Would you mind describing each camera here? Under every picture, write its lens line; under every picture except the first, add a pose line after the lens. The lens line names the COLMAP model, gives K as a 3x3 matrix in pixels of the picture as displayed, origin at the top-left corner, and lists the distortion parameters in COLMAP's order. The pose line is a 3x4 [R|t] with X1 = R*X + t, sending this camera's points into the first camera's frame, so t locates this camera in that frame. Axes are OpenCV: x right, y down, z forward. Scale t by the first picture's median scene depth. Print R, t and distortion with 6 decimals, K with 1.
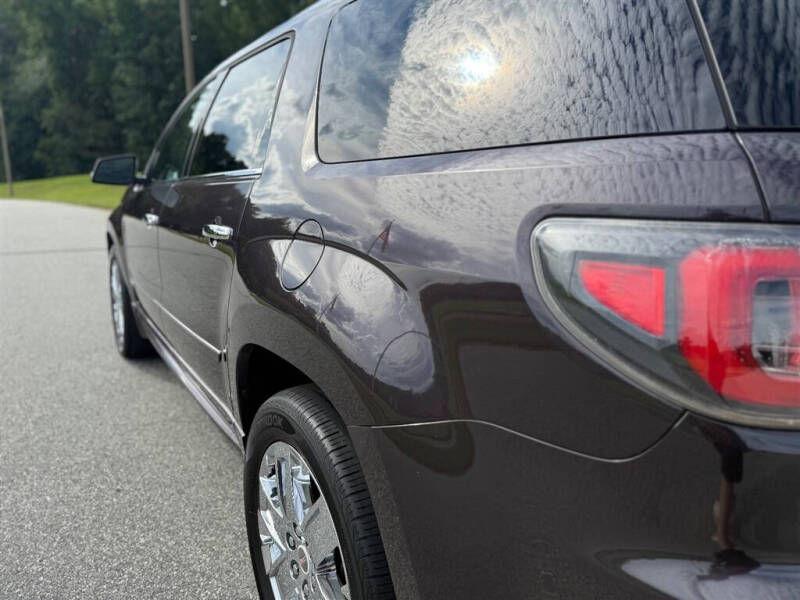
lens RADIAL K [[566.3, 0, 401.6], [0, 566.3, 308.2], [0, 0, 1]] dist [0.051083, -0.066845]
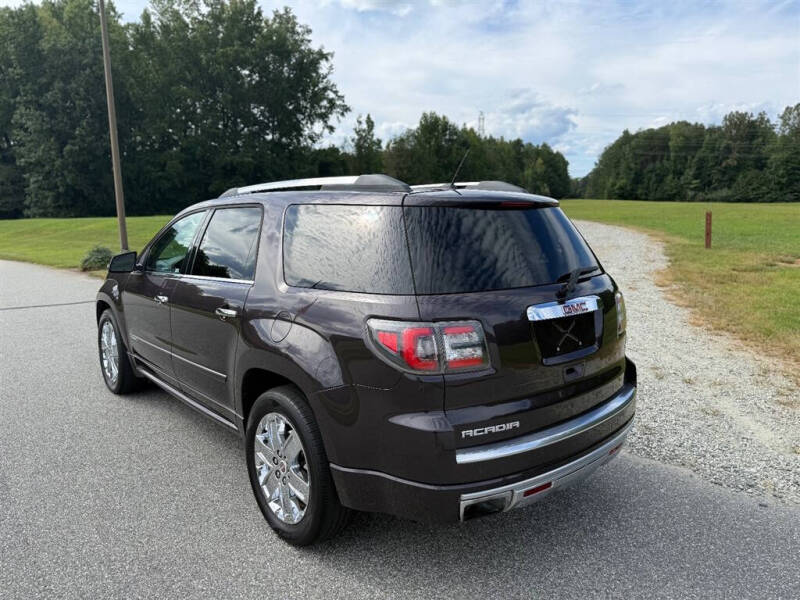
lens RADIAL K [[564.6, 0, 398.8], [0, 564.6, 310.9], [0, 0, 1]] dist [0.059158, -0.075700]
pose [[0.990033, -0.034003, 0.136668, -0.004412], [0.042205, 0.997449, -0.057569, -0.002235], [-0.134361, 0.062764, 0.988943, -0.477710]]
